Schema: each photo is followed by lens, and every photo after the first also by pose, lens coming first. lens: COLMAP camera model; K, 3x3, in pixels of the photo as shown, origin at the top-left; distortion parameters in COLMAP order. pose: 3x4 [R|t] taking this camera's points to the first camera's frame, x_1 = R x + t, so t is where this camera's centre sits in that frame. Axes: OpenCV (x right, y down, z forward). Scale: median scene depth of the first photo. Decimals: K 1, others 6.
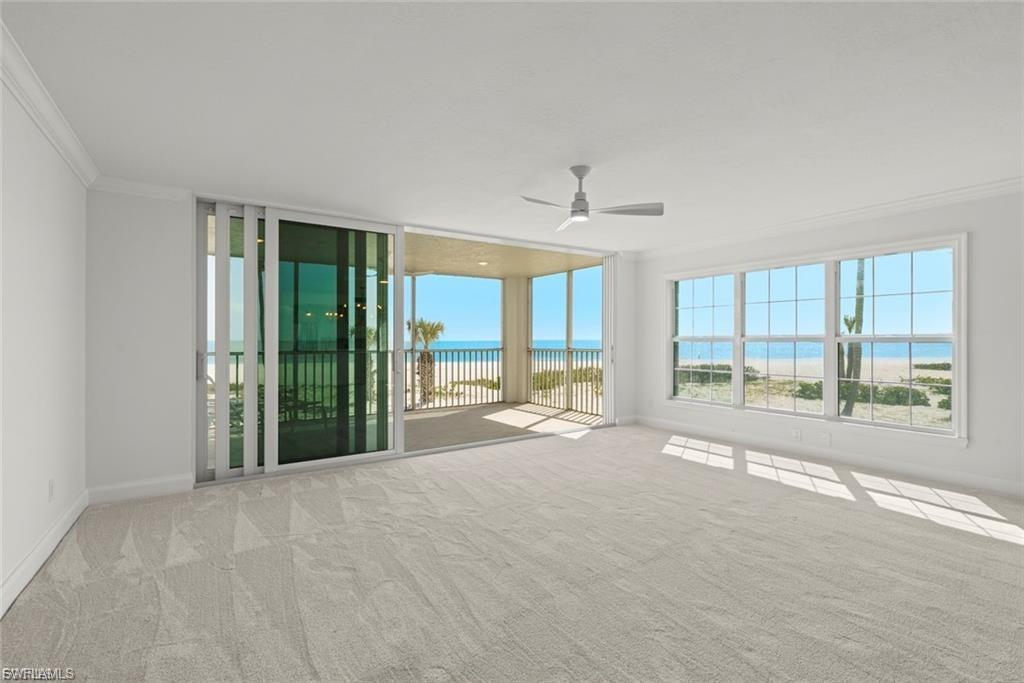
lens RADIAL K [[464.0, 0, 512.0], [0, 464.0, 341.5], [0, 0, 1]] dist [-0.049229, 0.059251]
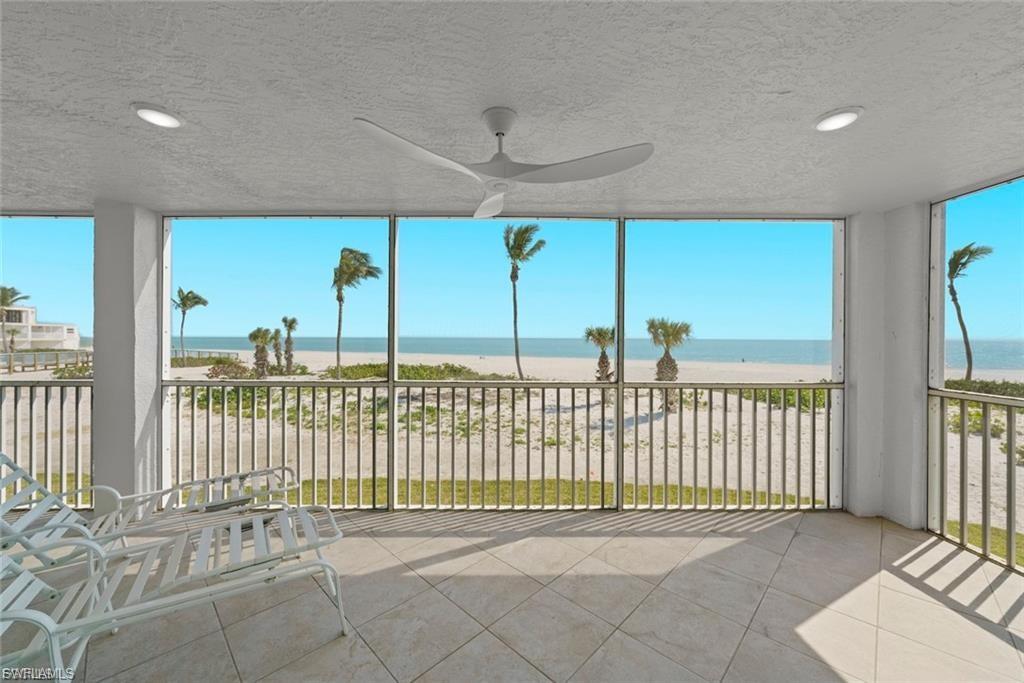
lens RADIAL K [[390.2, 0, 512.0], [0, 390.2, 341.5], [0, 0, 1]] dist [-0.000080, -0.000016]
pose [[0.841948, 0.005375, -0.539533, -0.118653], [-0.003794, 0.999985, 0.004042, -0.033665], [0.539546, -0.001356, 0.841955, 0.781852]]
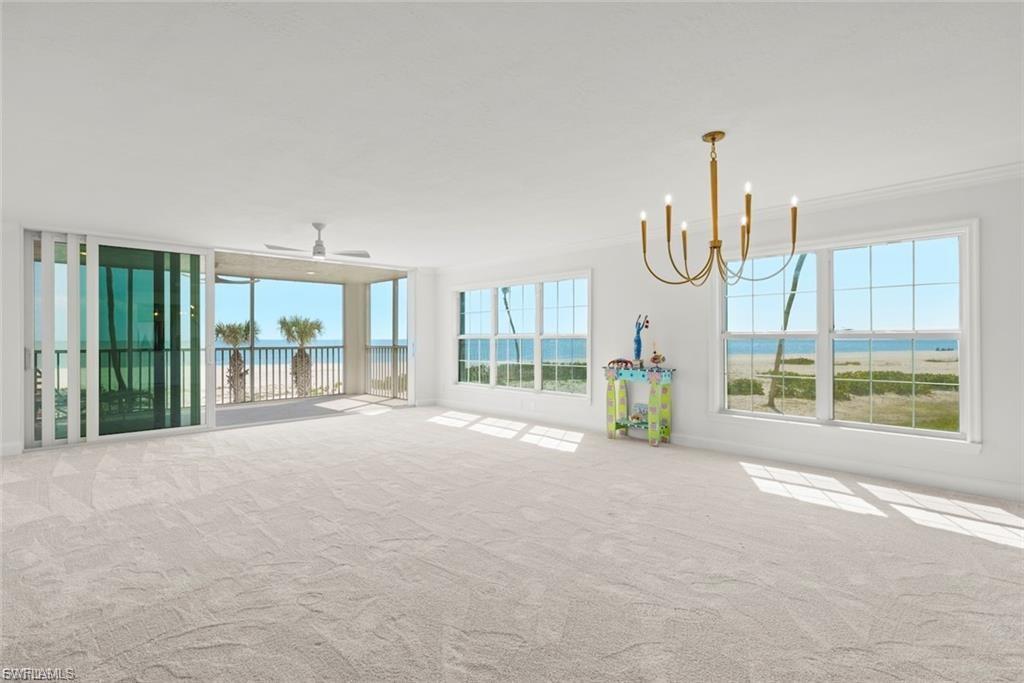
lens RADIAL K [[491.5, 0, 512.0], [0, 491.5, 341.5], [0, 0, 1]] dist [-0.001455, 0.000934]
pose [[0.984152, -0.004763, 0.177264, 0.250110], [0.004321, 0.999987, 0.002881, 0.003044], [-0.177275, -0.002069, 0.984159, -0.361246]]
